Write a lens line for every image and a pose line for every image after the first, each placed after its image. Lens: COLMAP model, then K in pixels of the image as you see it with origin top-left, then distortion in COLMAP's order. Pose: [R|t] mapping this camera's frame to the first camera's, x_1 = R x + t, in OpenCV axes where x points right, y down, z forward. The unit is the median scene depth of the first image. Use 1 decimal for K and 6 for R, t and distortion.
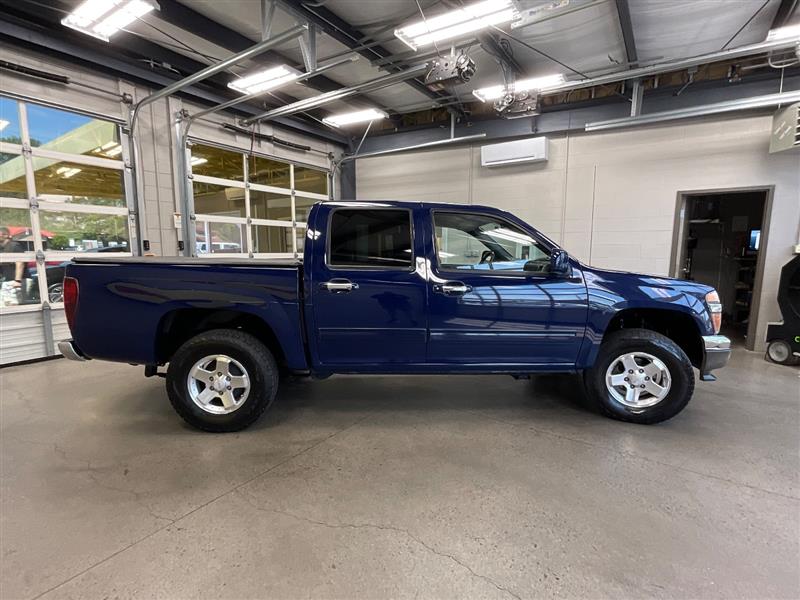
lens RADIAL K [[395.3, 0, 401.5], [0, 395.3, 299.6], [0, 0, 1]] dist [0.001608, 0.002417]
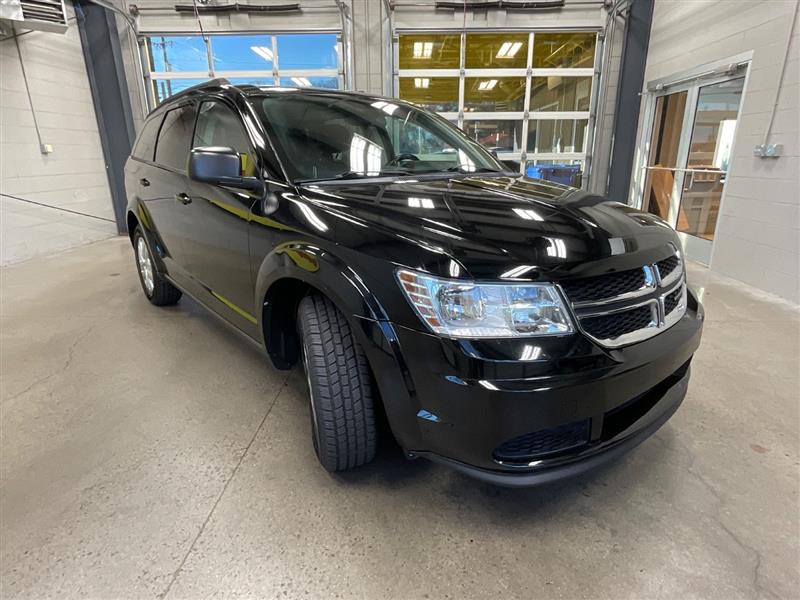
lens RADIAL K [[466.2, 0, 403.1], [0, 466.2, 300.1], [0, 0, 1]] dist [-0.015863, 0.017649]
pose [[0.532804, 0.247874, -0.809122, 0.552774], [-0.103834, 0.968064, 0.228192, -0.026428], [0.839844, -0.037567, 0.541526, 0.354630]]
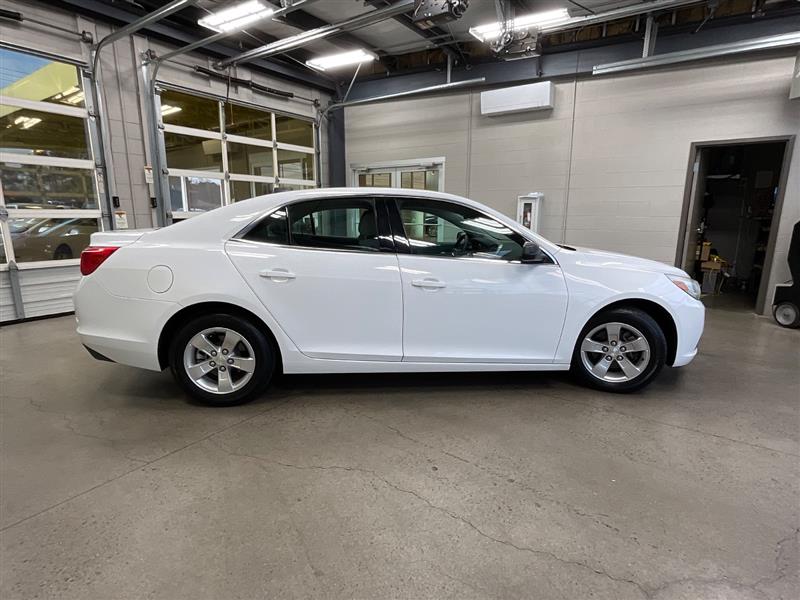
lens RADIAL K [[436.3, 0, 402.8], [0, 436.3, 299.7], [0, 0, 1]] dist [-0.007985, 0.011894]
pose [[0.999994, 0.001009, -0.003193, 0.029824], [-0.000780, 0.997478, 0.070971, 0.017110], [0.003257, -0.070968, 0.997473, -0.032890]]
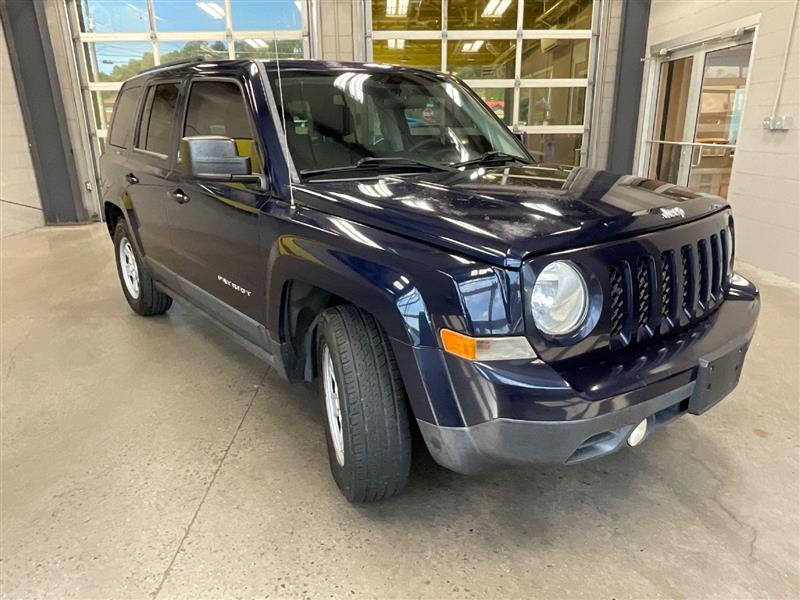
lens RADIAL K [[548.1, 0, 402.7], [0, 548.1, 299.6], [0, 0, 1]] dist [-0.005444, 0.004927]
pose [[0.574136, 0.238829, -0.783153, 0.578755], [-0.094683, 0.969461, 0.226233, -0.026405], [0.813267, -0.055737, 0.579216, 0.325942]]
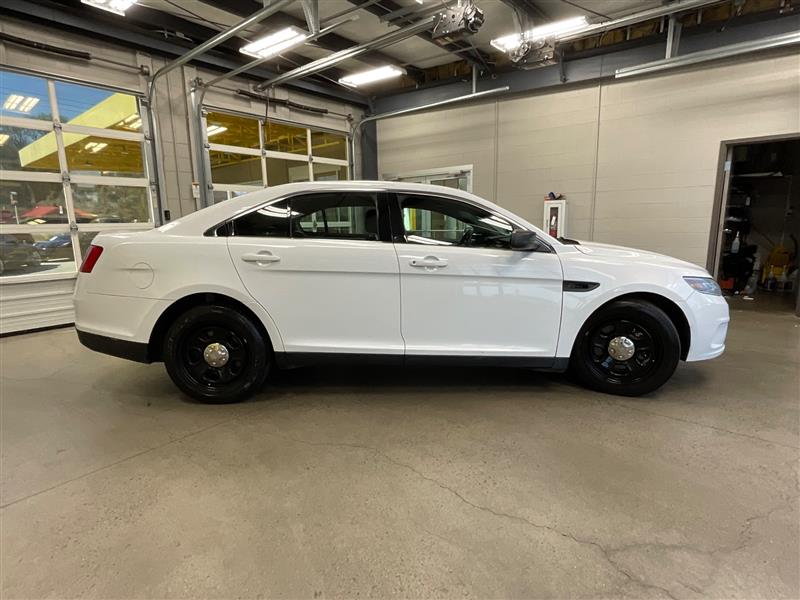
lens RADIAL K [[438.5, 0, 402.2], [0, 438.5, 299.8], [0, 0, 1]] dist [-0.007557, 0.009709]
pose [[0.994933, -0.003589, -0.100476, 0.068947], [0.008647, 0.998714, 0.049954, 0.027827], [0.100167, -0.050570, 0.993685, -0.073669]]
